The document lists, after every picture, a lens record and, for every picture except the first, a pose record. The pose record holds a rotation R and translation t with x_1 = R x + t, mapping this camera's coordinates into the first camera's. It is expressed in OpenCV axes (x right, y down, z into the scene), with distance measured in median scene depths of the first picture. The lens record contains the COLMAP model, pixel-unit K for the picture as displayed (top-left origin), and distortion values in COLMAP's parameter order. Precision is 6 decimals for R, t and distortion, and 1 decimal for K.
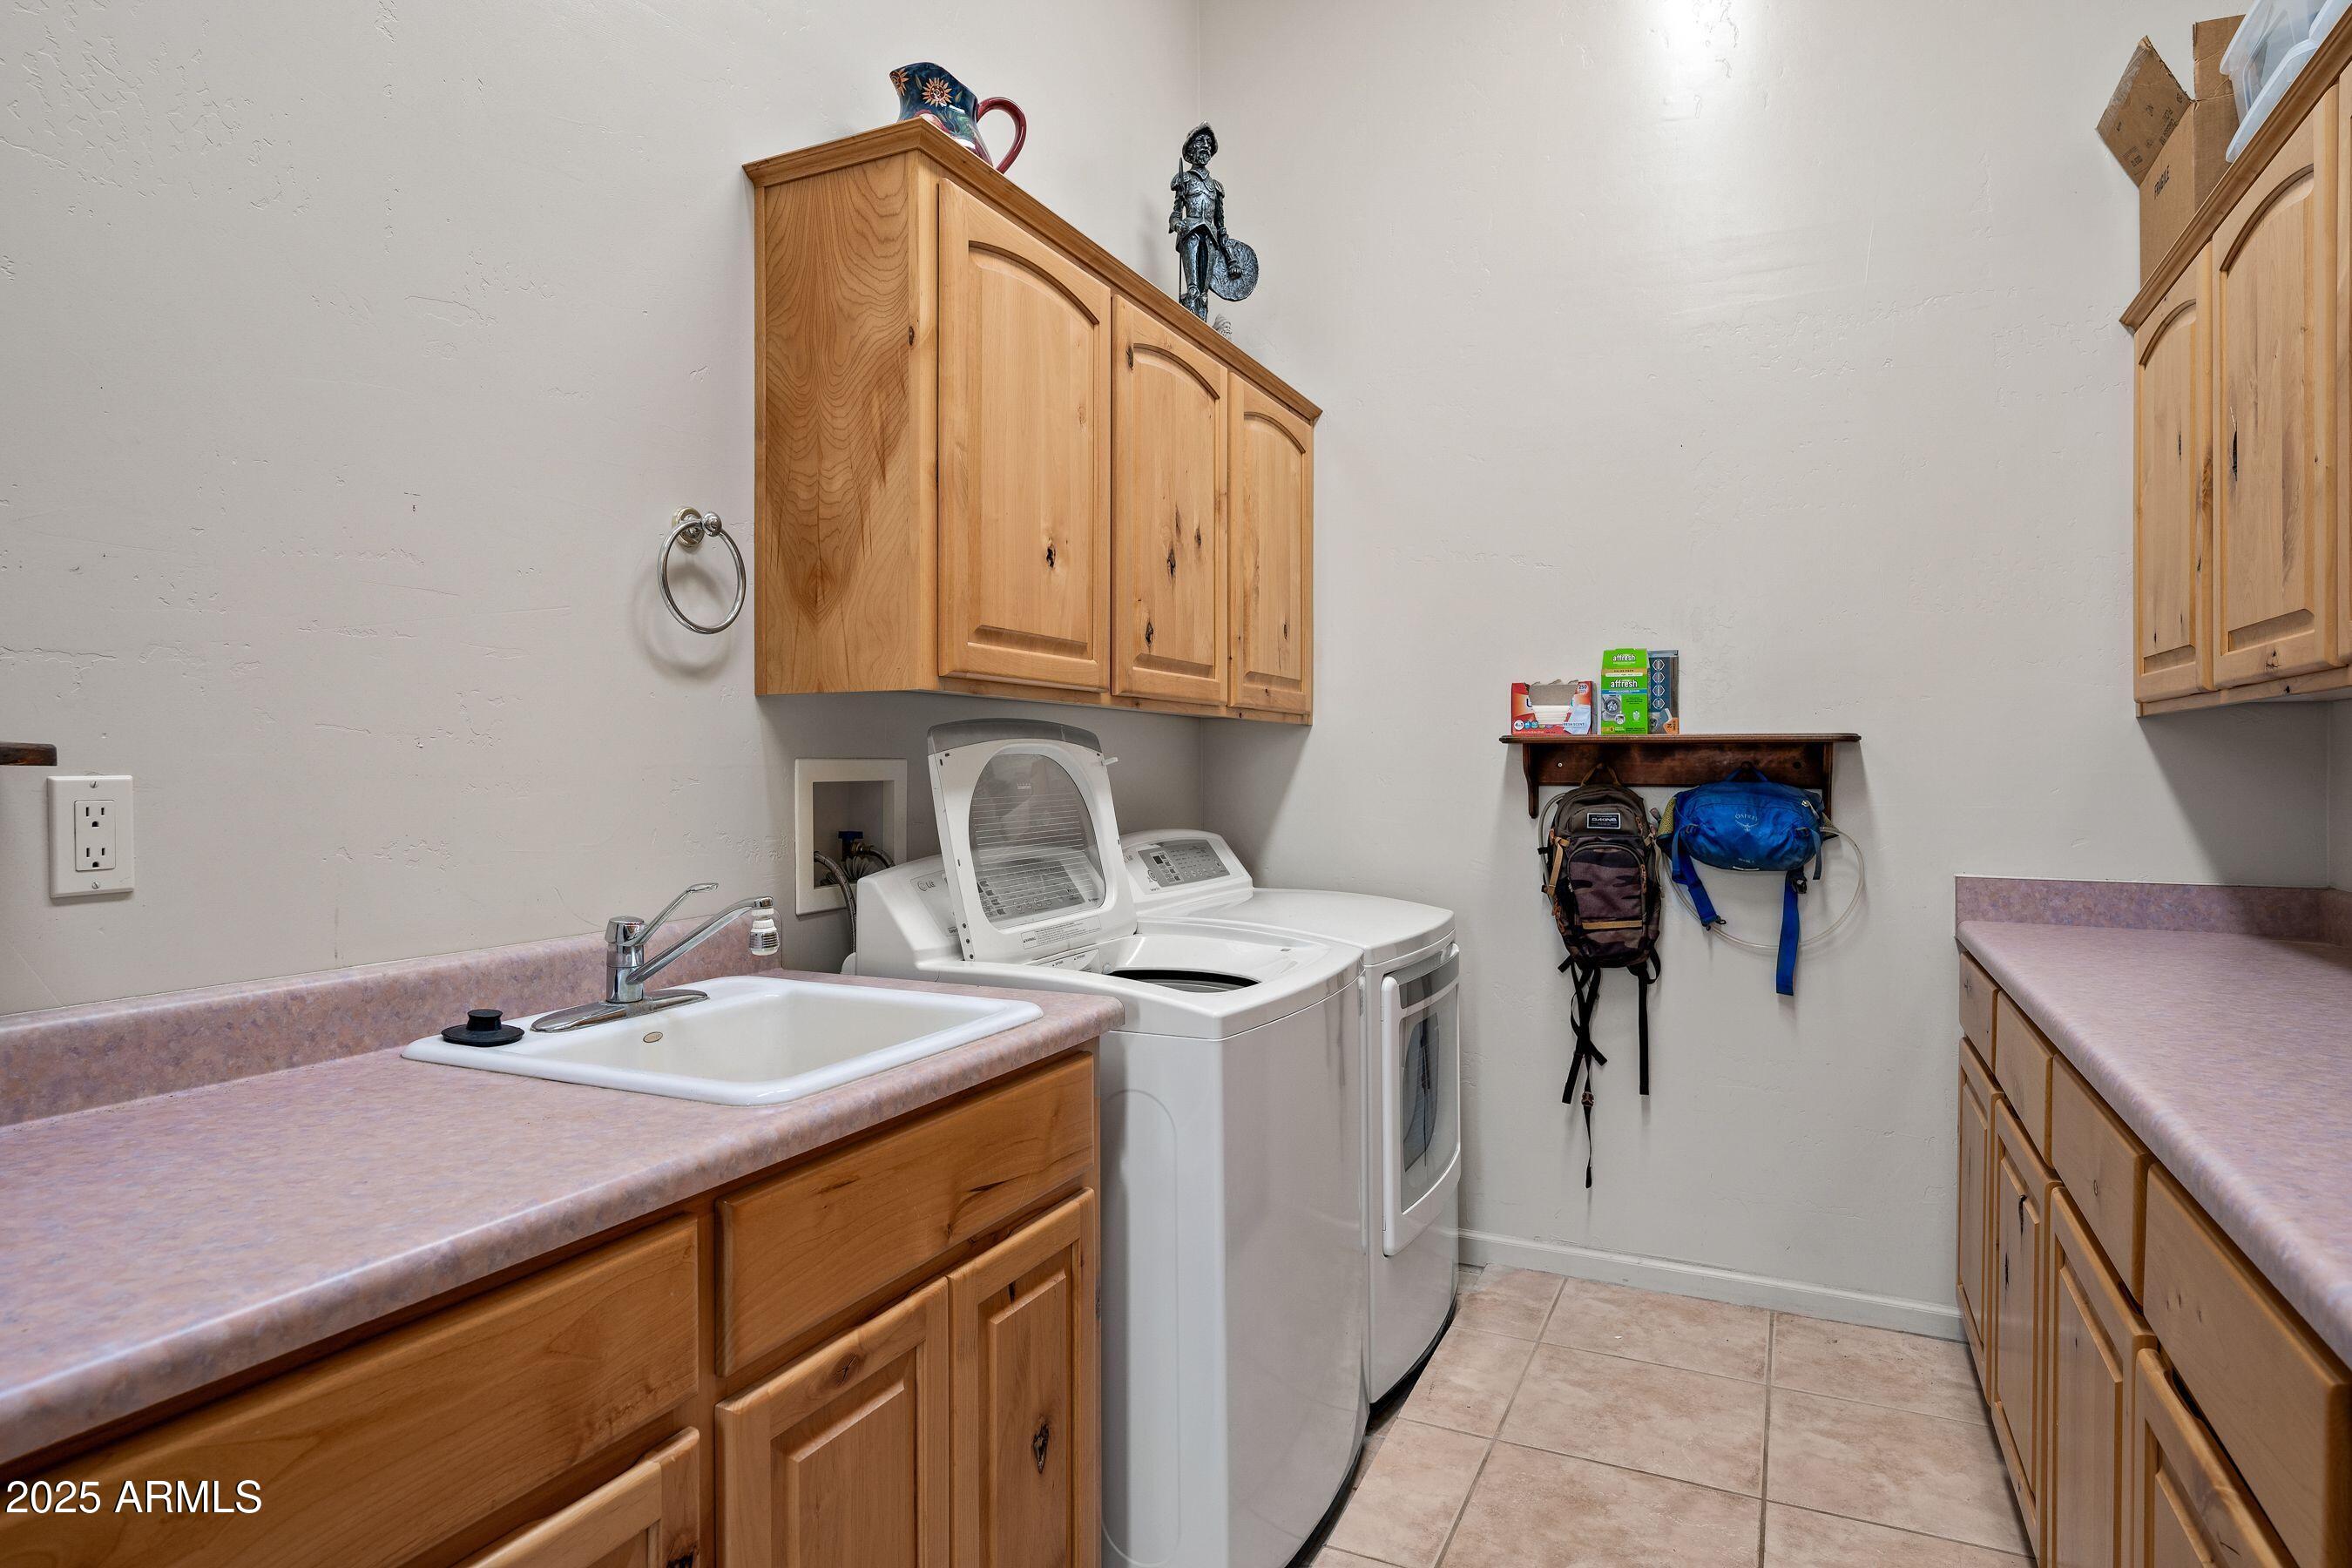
lens RADIAL K [[1320.6, 0, 1178.1], [0, 1320.6, 748.2], [0, 0, 1]] dist [-0.001189, 0.000103]
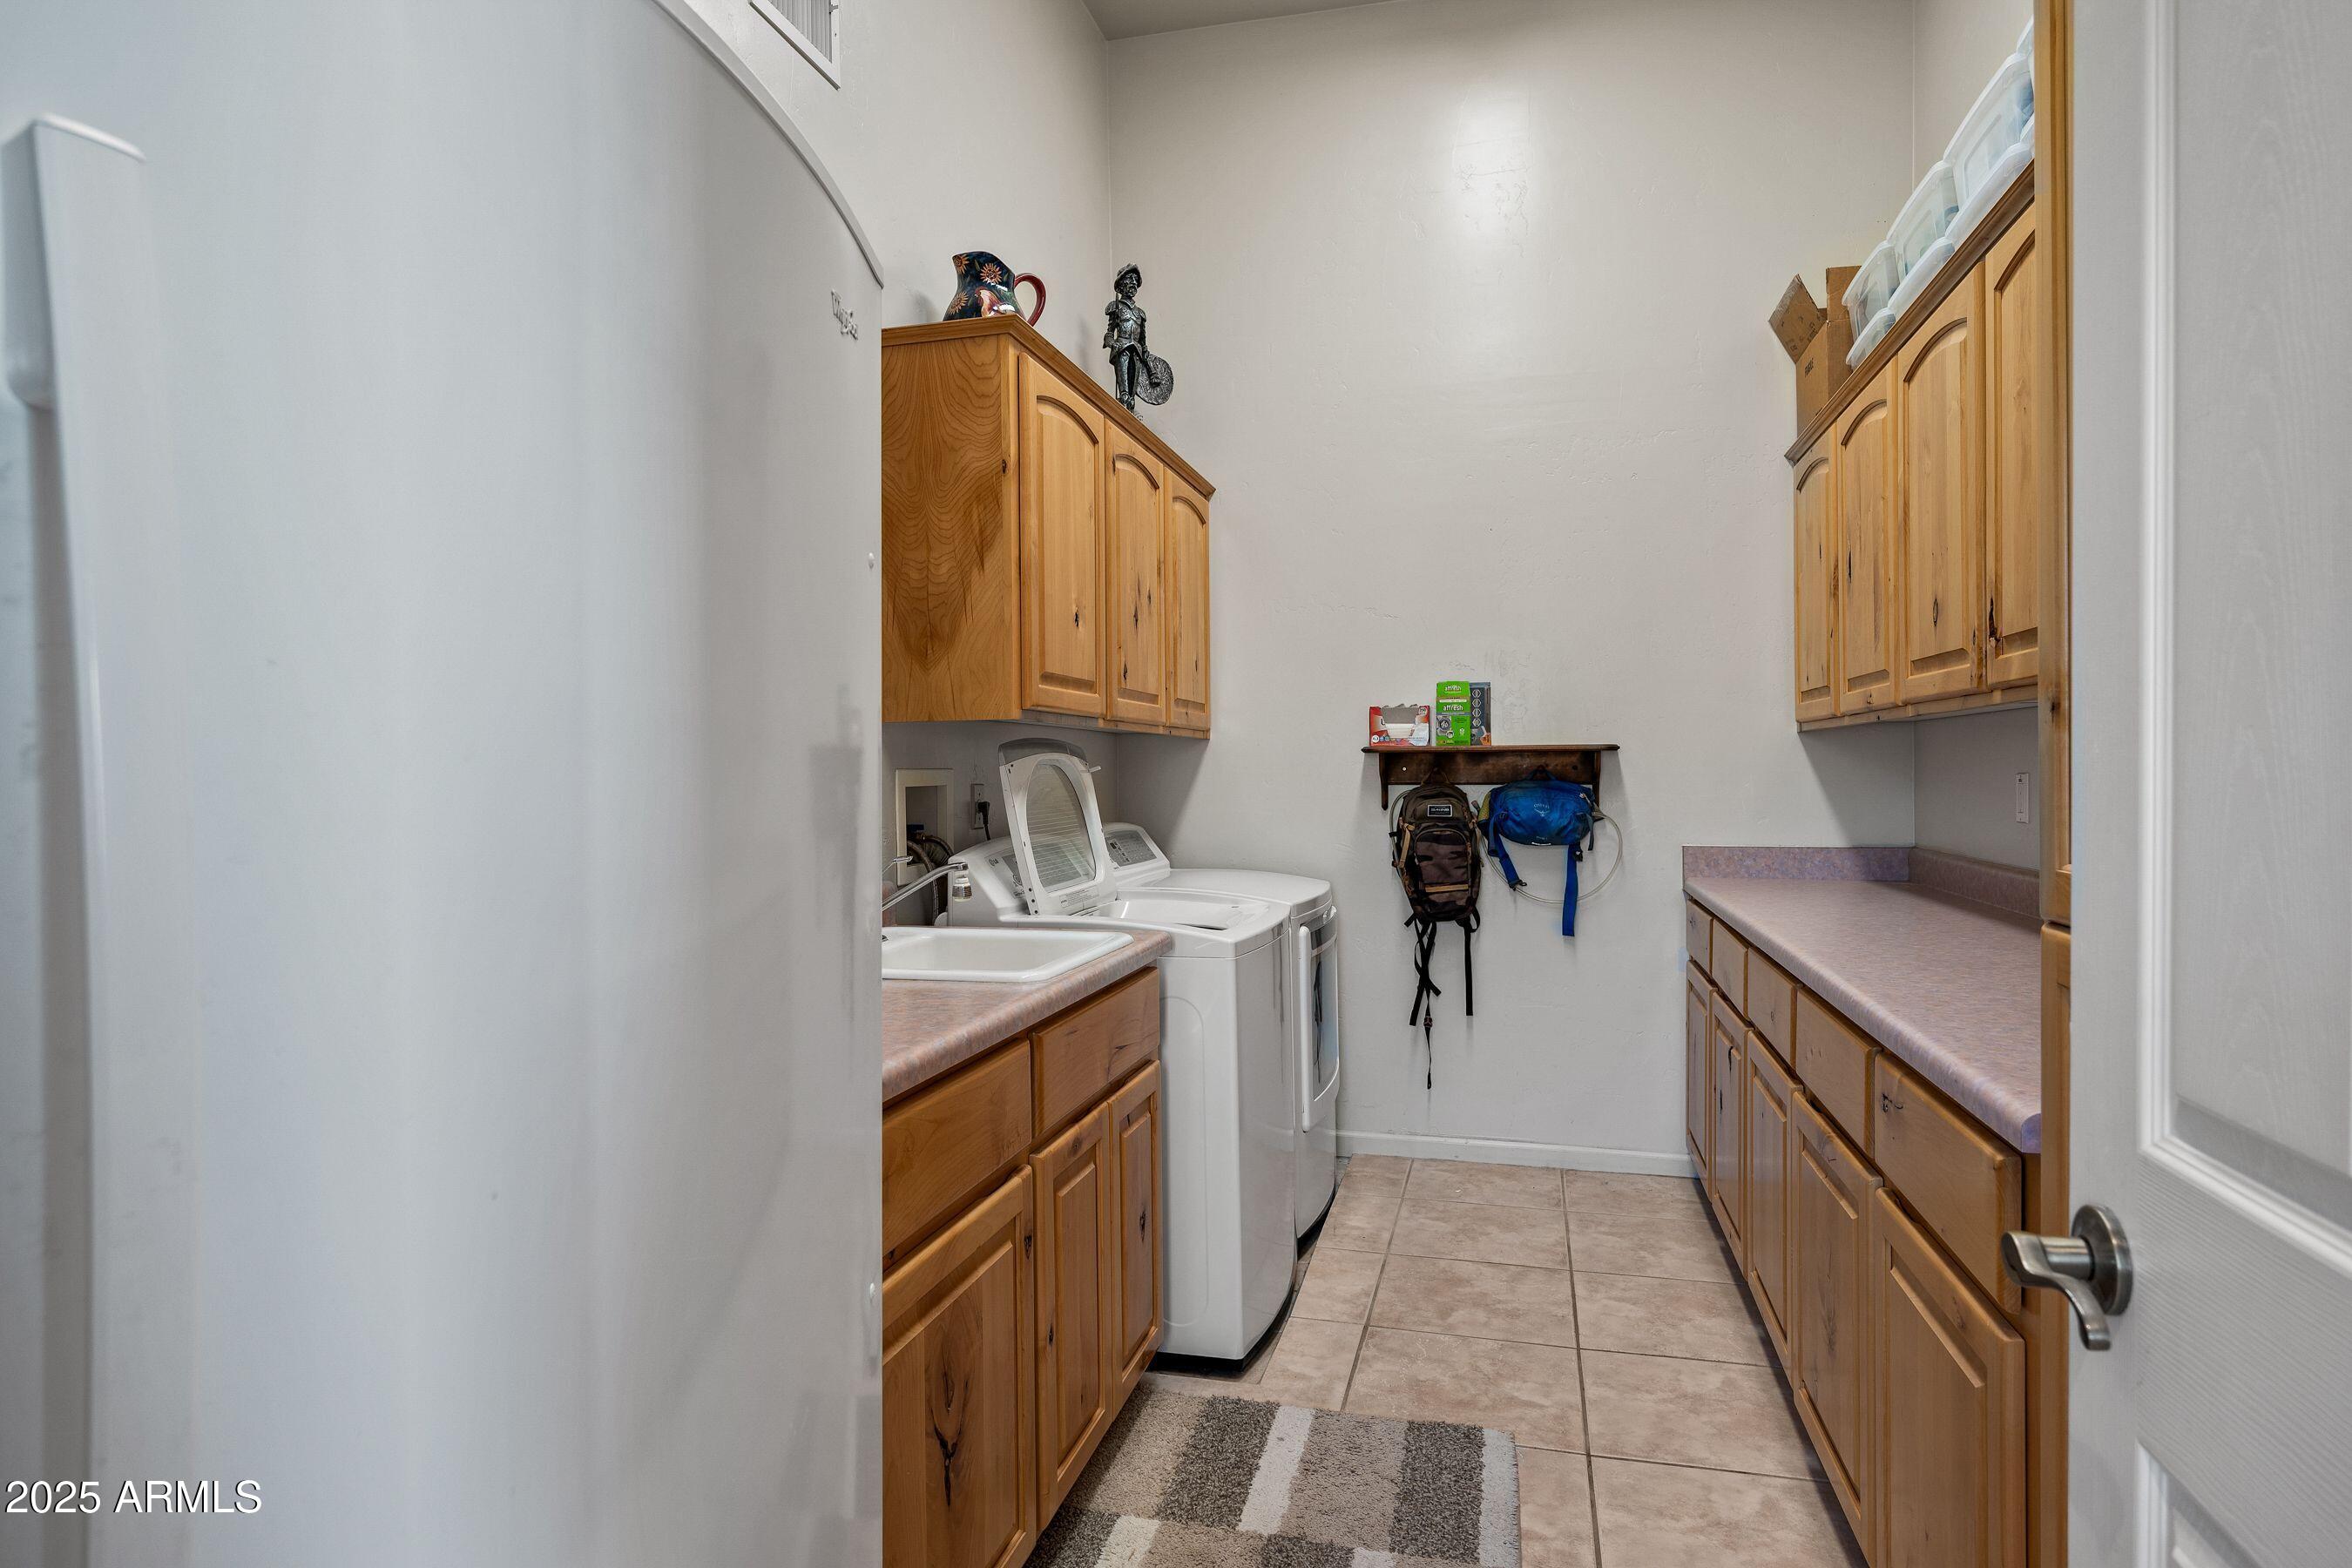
lens RADIAL K [[1320.6, 0, 1178.1], [0, 1320.6, 748.2], [0, 0, 1]] dist [-0.001189, 0.000103]
pose [[0.983400, -0.006322, 0.181340, -0.191910], [0.007206, 0.999965, -0.004216, -0.004583], [-0.181307, 0.005453, 0.983411, -0.282666]]
